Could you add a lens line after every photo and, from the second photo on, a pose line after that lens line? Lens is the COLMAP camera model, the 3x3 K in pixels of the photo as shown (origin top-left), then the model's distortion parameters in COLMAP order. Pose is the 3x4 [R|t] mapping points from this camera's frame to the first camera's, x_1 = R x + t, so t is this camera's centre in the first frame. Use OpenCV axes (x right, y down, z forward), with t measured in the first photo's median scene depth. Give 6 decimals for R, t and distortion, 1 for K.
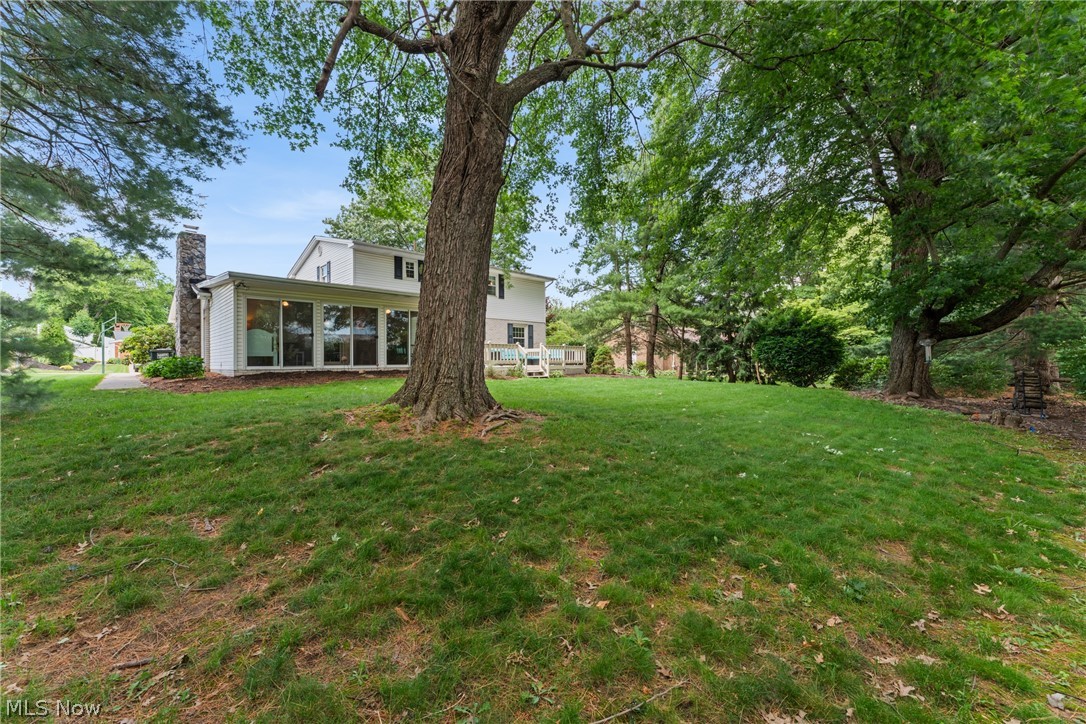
lens RADIAL K [[445.4, 0, 543.0], [0, 445.4, 362.0], [0, 0, 1]] dist [-0.000225, -0.000037]
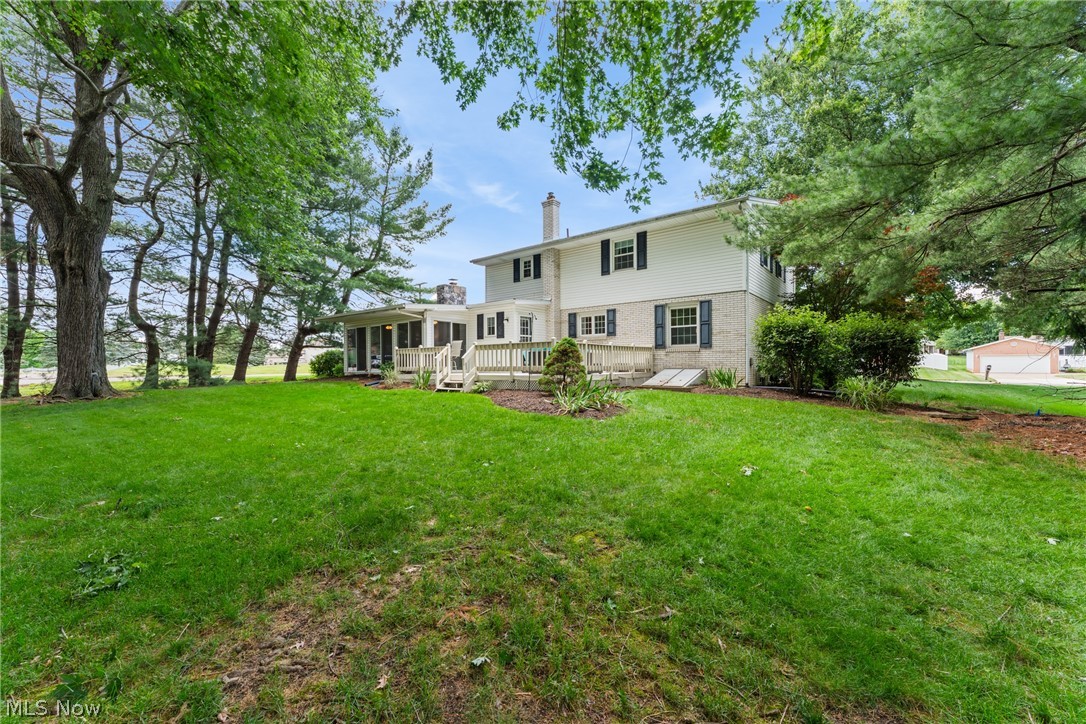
lens RADIAL K [[445.4, 0, 543.0], [0, 445.4, 362.0], [0, 0, 1]] dist [-0.000225, -0.000037]
pose [[0.102726, -0.006081, -0.994691, 0.816713], [0.005035, 0.999972, -0.005593, -0.006817], [0.994697, -0.004434, 0.102754, 1.203344]]
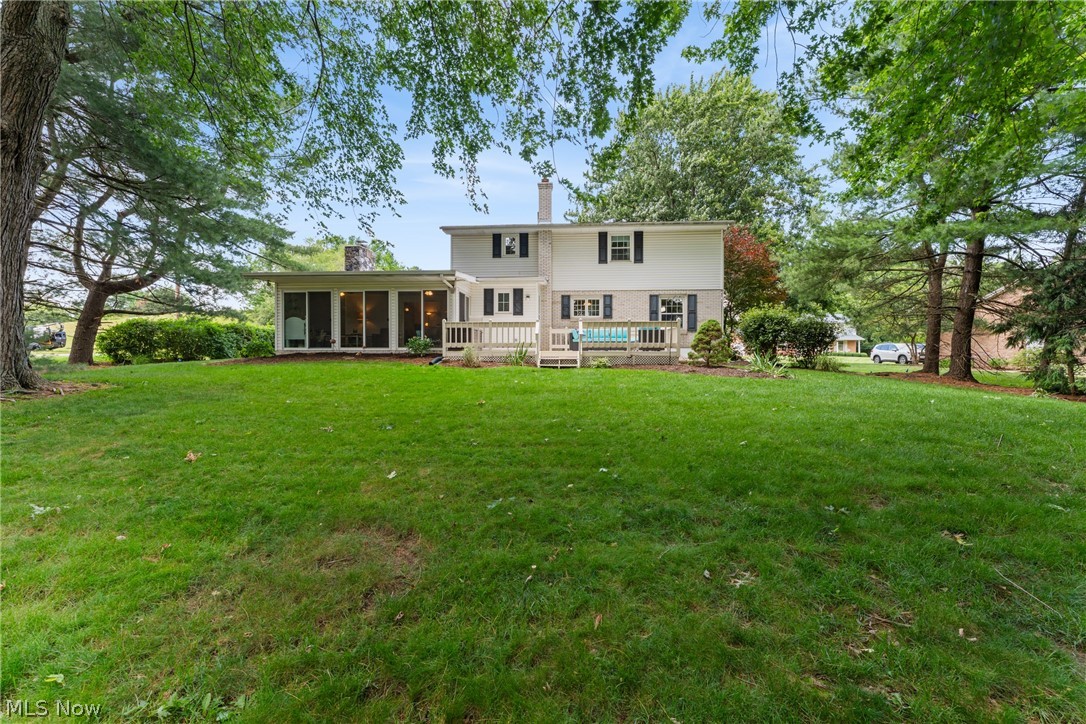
lens RADIAL K [[431.3, 0, 543.0], [0, 431.3, 362.0], [0, 0, 1]] dist [-0.000080, 0.000018]
pose [[0.646219, 0.035637, -0.762319, 0.565765], [-0.006839, 0.999139, 0.040911, -0.002606], [0.763121, -0.021224, 0.645907, 0.598661]]
